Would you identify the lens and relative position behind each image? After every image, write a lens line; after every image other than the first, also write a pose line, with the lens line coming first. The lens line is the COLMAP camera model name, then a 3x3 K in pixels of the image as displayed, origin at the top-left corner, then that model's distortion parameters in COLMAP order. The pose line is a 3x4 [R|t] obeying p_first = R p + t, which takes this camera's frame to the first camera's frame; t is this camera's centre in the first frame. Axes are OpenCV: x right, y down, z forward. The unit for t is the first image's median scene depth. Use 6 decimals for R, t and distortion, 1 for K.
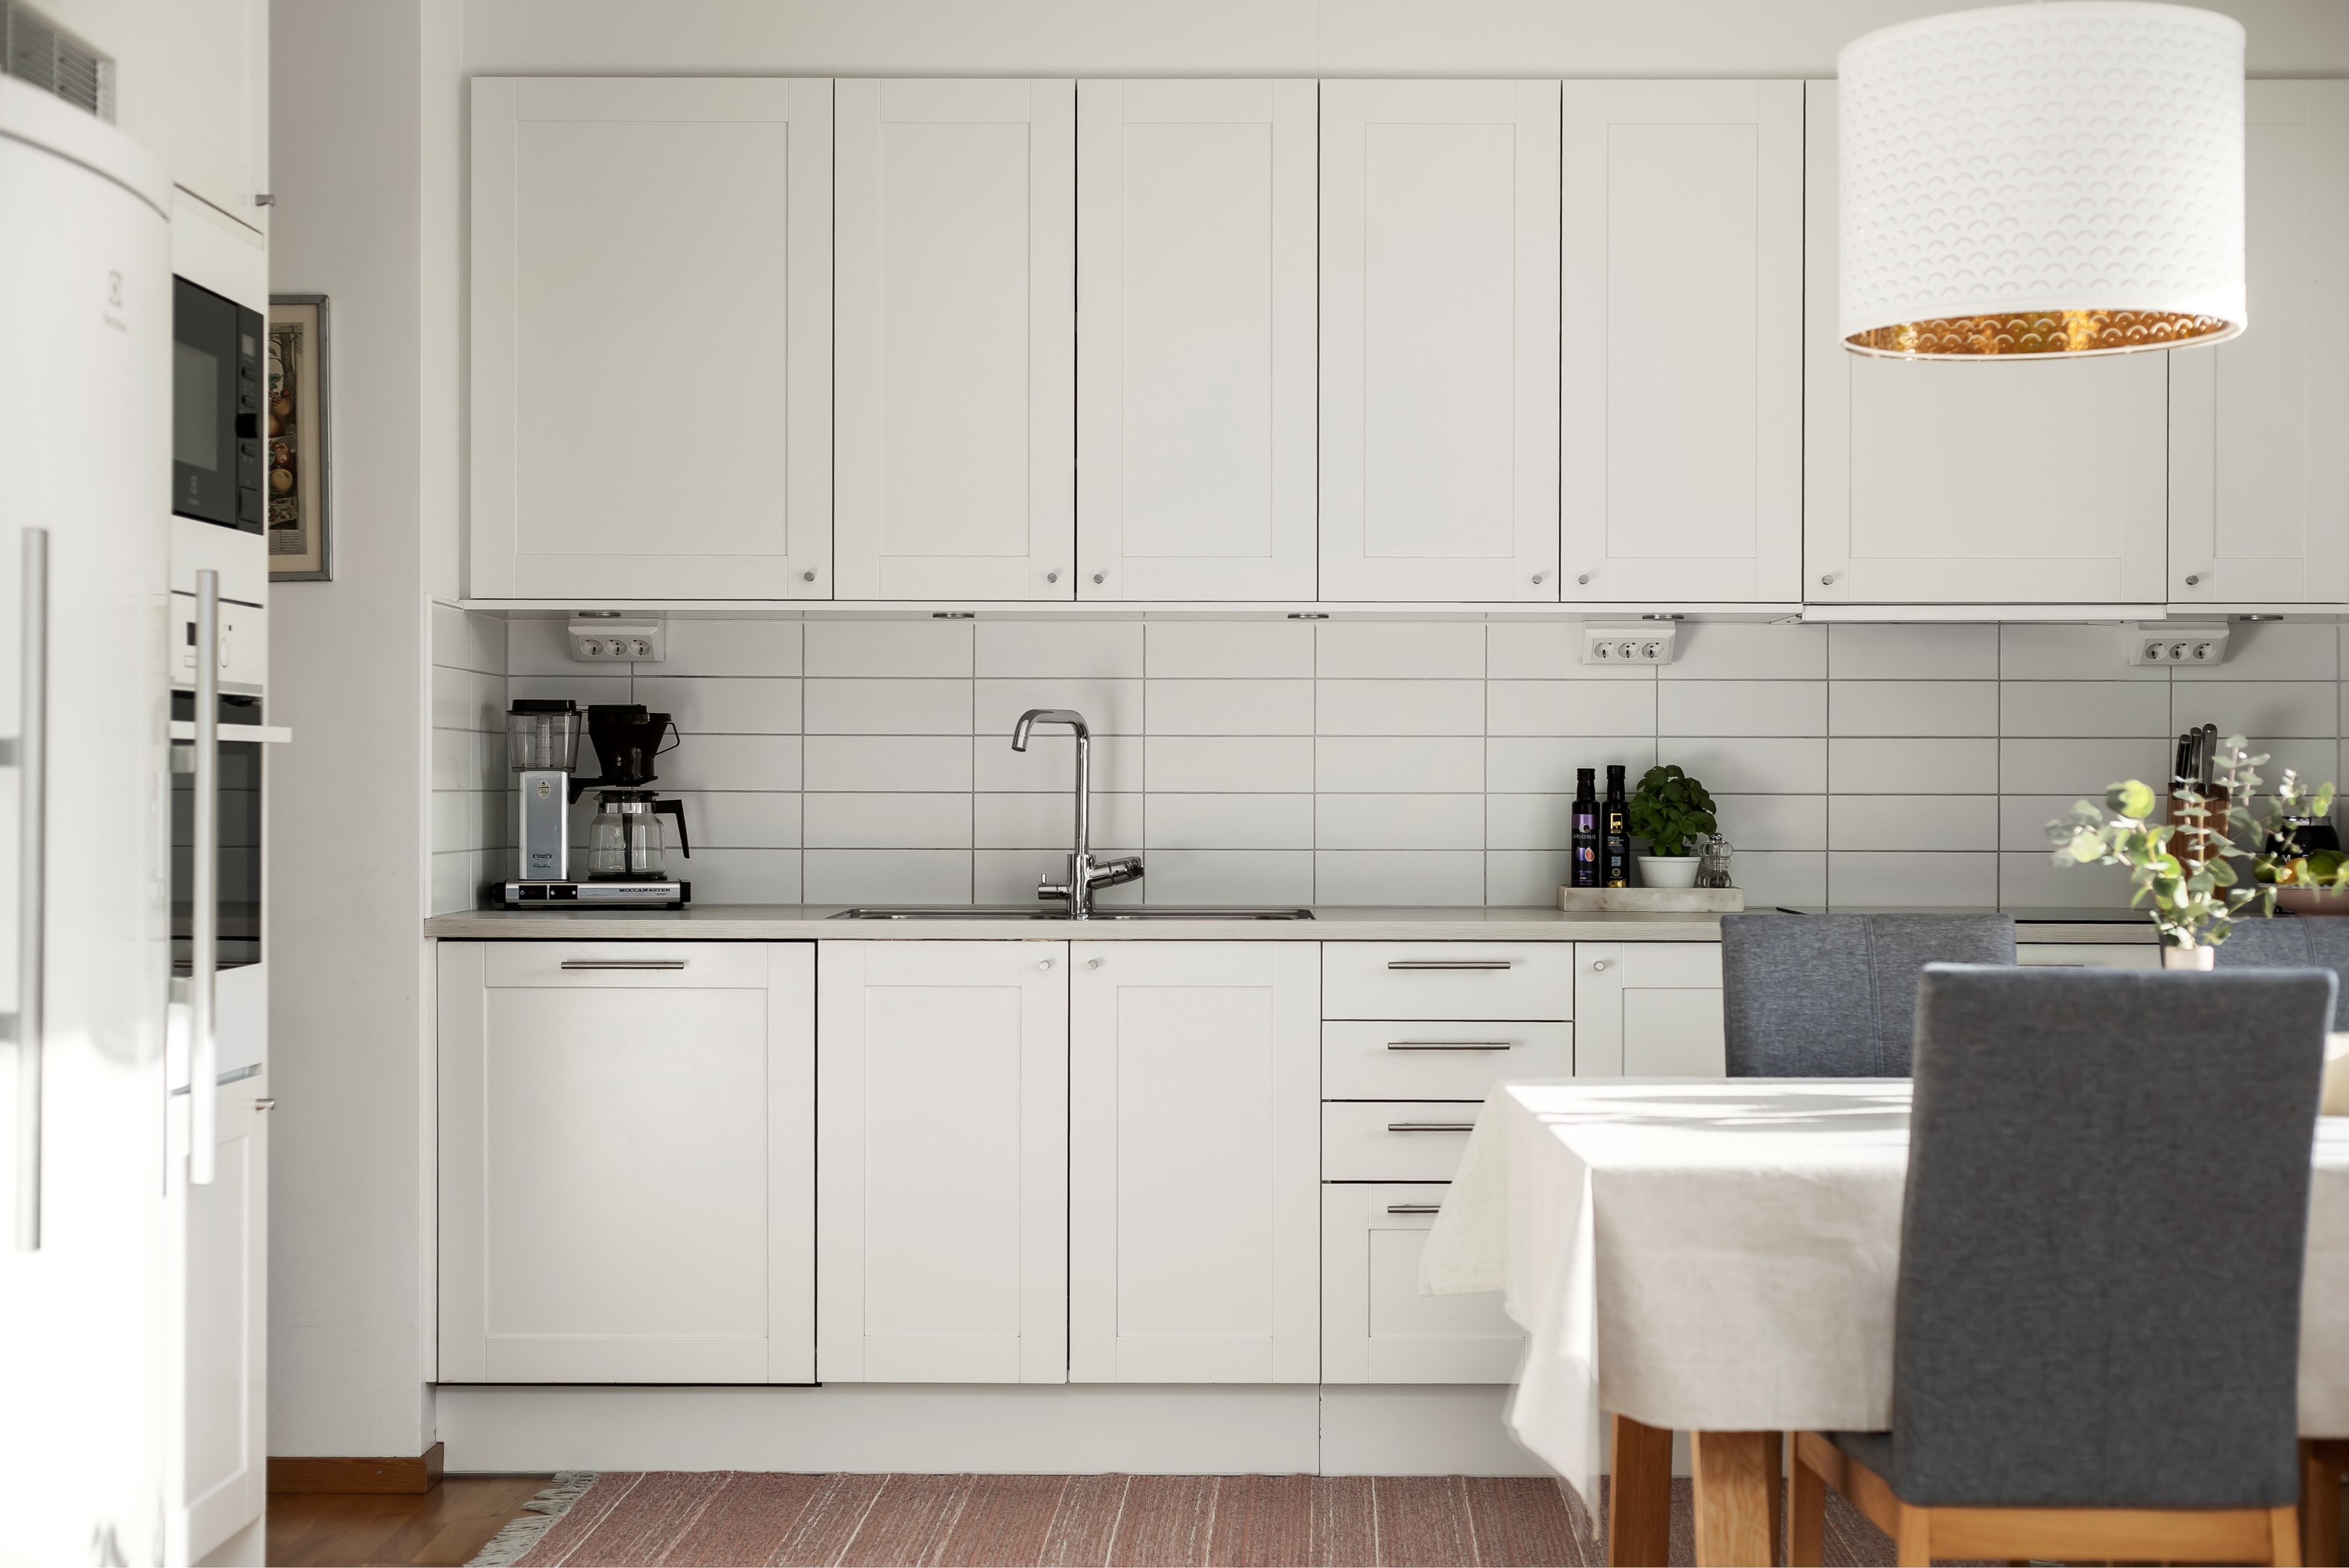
lens RADIAL K [[3358.4, 0, 1174.5], [0, 3358.4, 784.0], [0, 0, 1]] dist [0.004580, 0.003697]
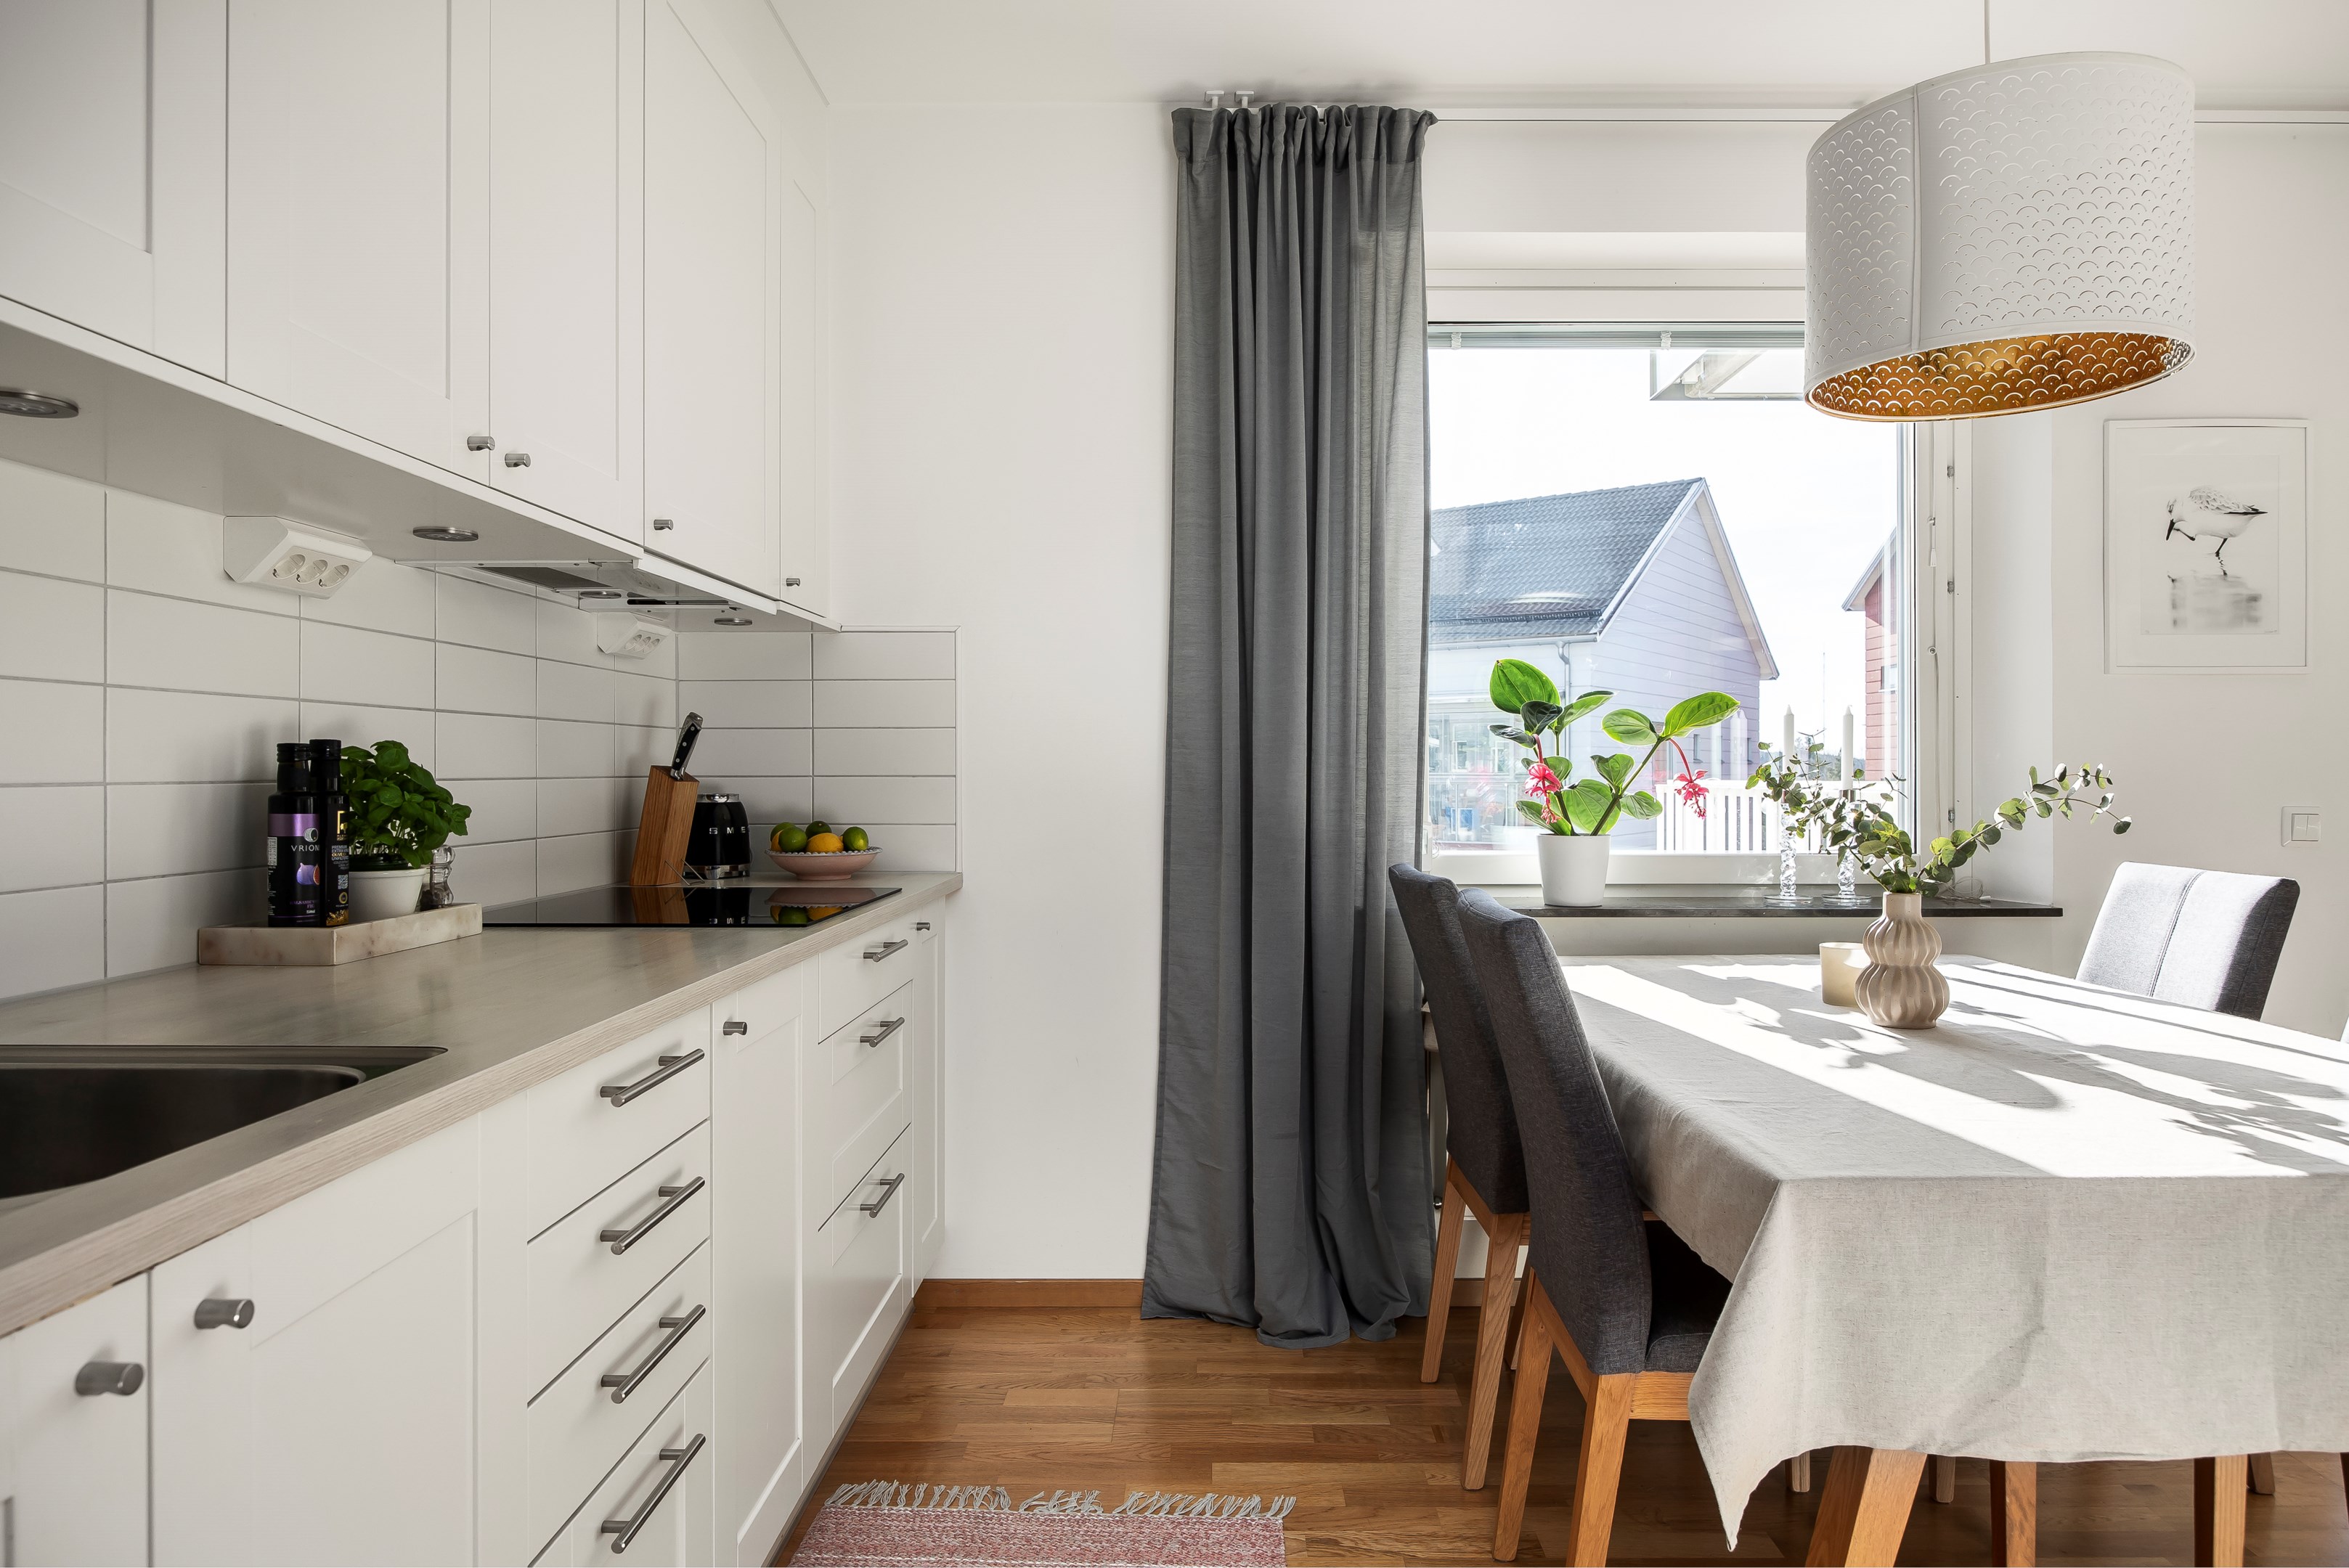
lens RADIAL K [[1427.6, 0, 1174.5], [0, 1427.6, 784.0], [0, 0, 1]] dist [0.000578, 0.000095]
pose [[-0.018655, -0.012074, 0.999753, -0.159087], [-0.000930, 0.999927, 0.012059, -0.000371], [-0.999826, -0.000704, -0.018664, 0.837292]]
